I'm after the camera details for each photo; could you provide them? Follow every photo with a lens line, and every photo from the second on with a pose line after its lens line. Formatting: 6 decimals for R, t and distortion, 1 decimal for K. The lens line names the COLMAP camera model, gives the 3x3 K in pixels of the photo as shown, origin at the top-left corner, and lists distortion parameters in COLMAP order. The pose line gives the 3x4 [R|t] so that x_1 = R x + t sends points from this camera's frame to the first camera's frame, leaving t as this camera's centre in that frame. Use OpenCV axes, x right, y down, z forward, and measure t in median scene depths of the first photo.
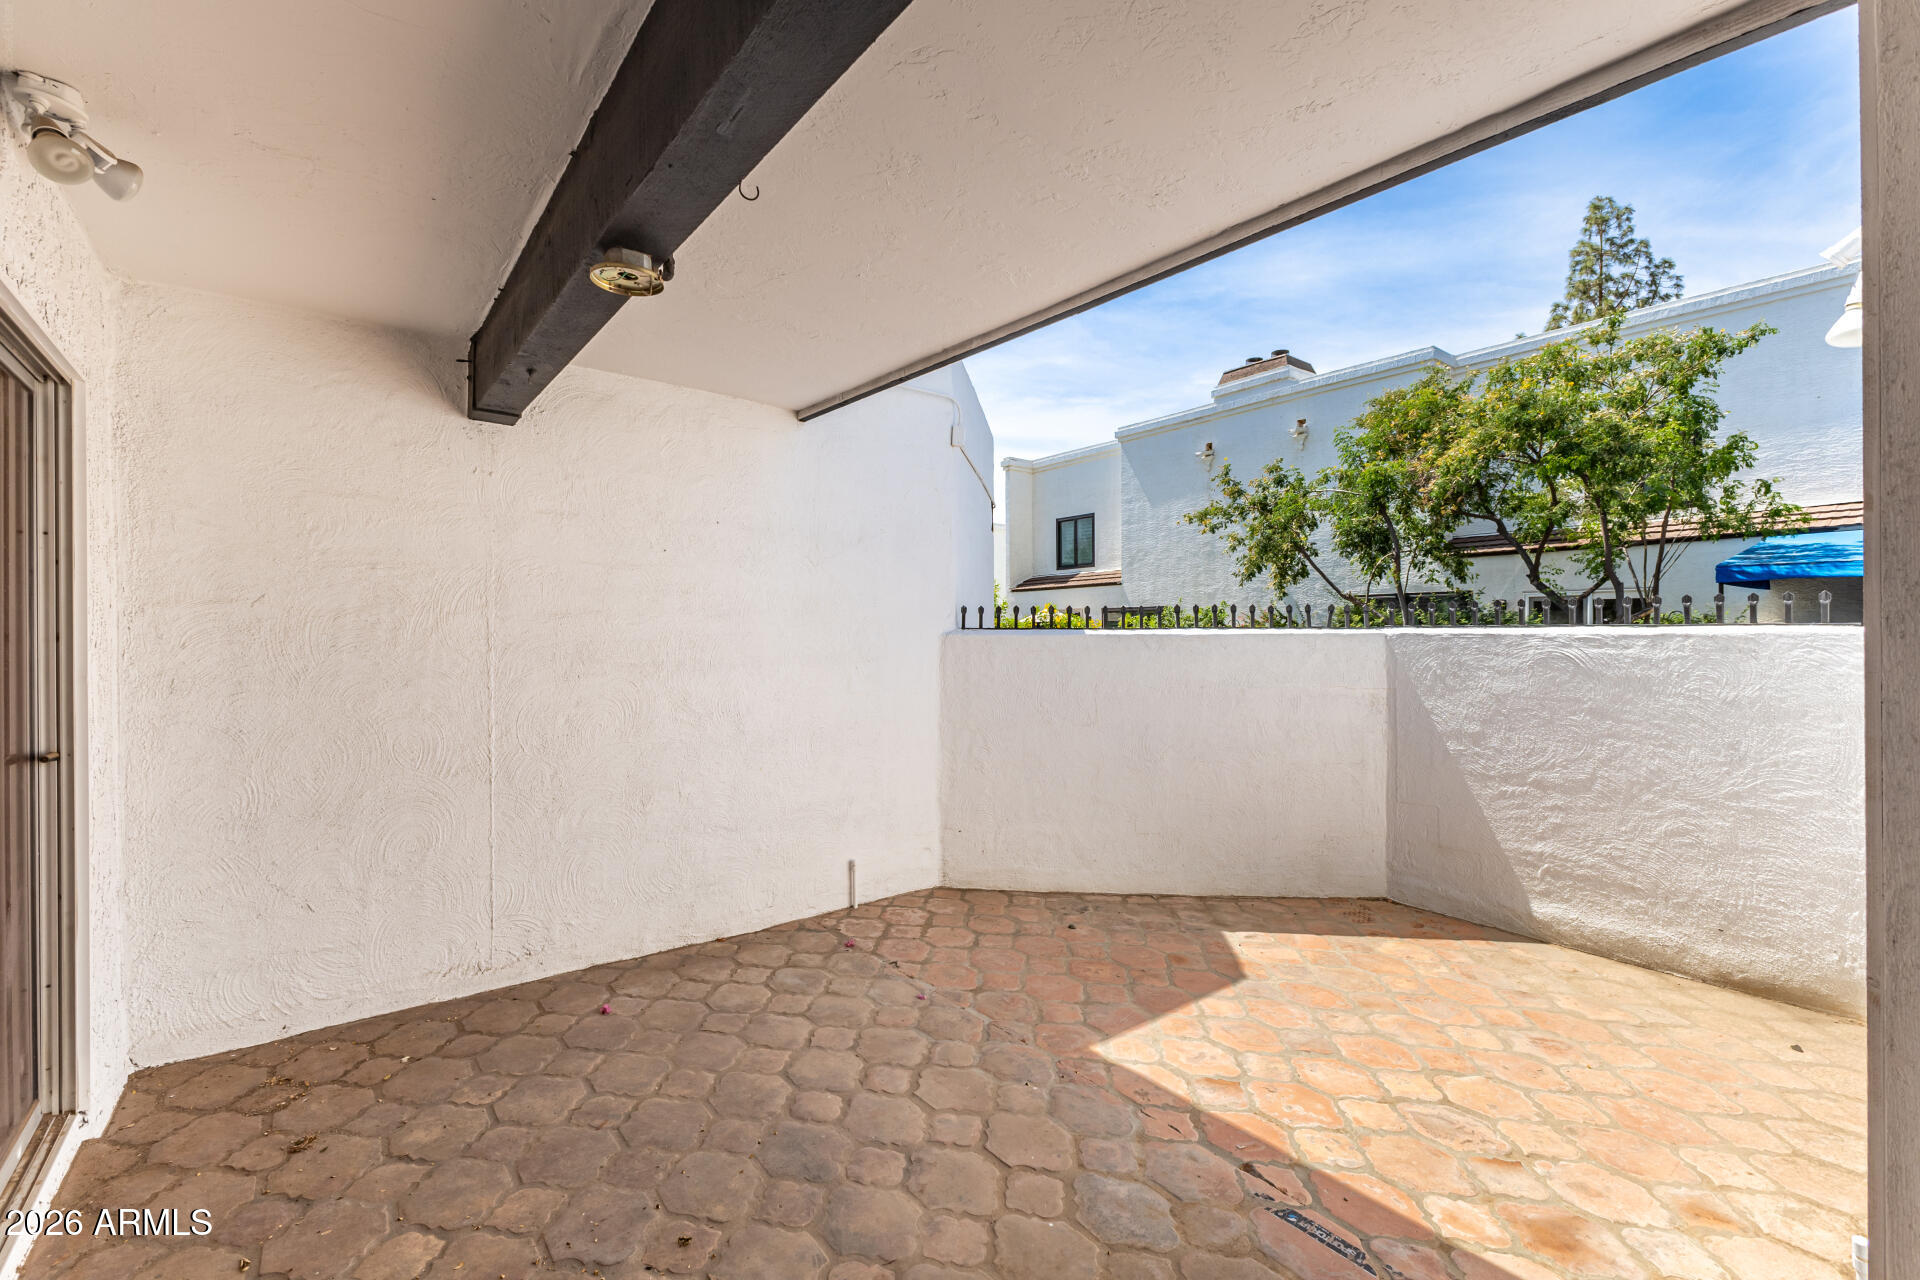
lens RADIAL K [[835.6, 0, 1004.7], [0, 835.6, 645.9], [0, 0, 1]] dist [0.013912, -0.003913]
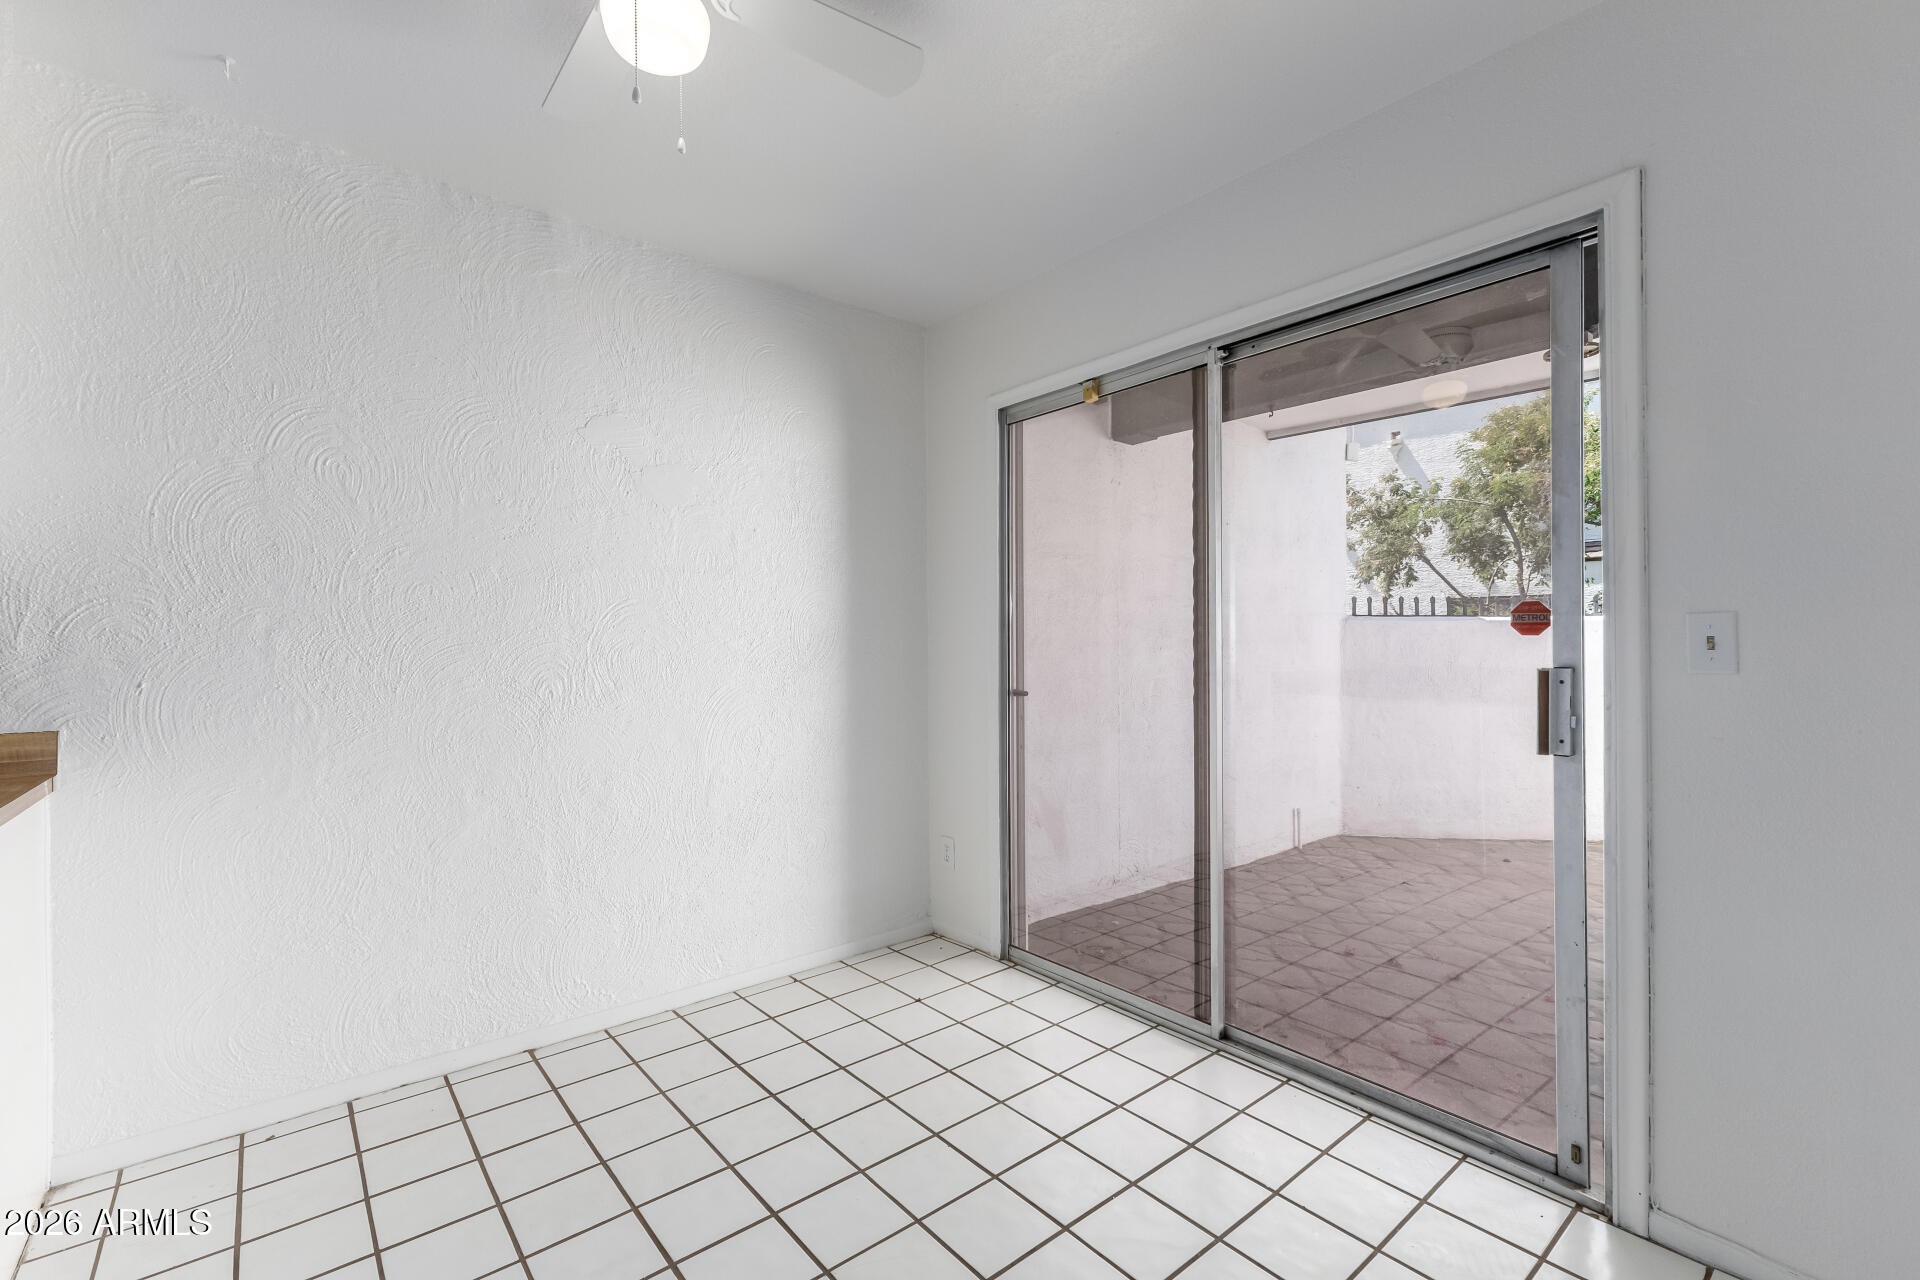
lens RADIAL K [[835.6, 0, 1005.5], [0, 835.6, 644.0], [0, 0, 1]] dist [0.013912, -0.003913]
pose [[0.999830, 0.003270, 0.018138, -0.516435], [-0.003109, 0.999956, -0.008905, 0.028816], [-0.018166, 0.008847, 0.999796, -0.152792]]
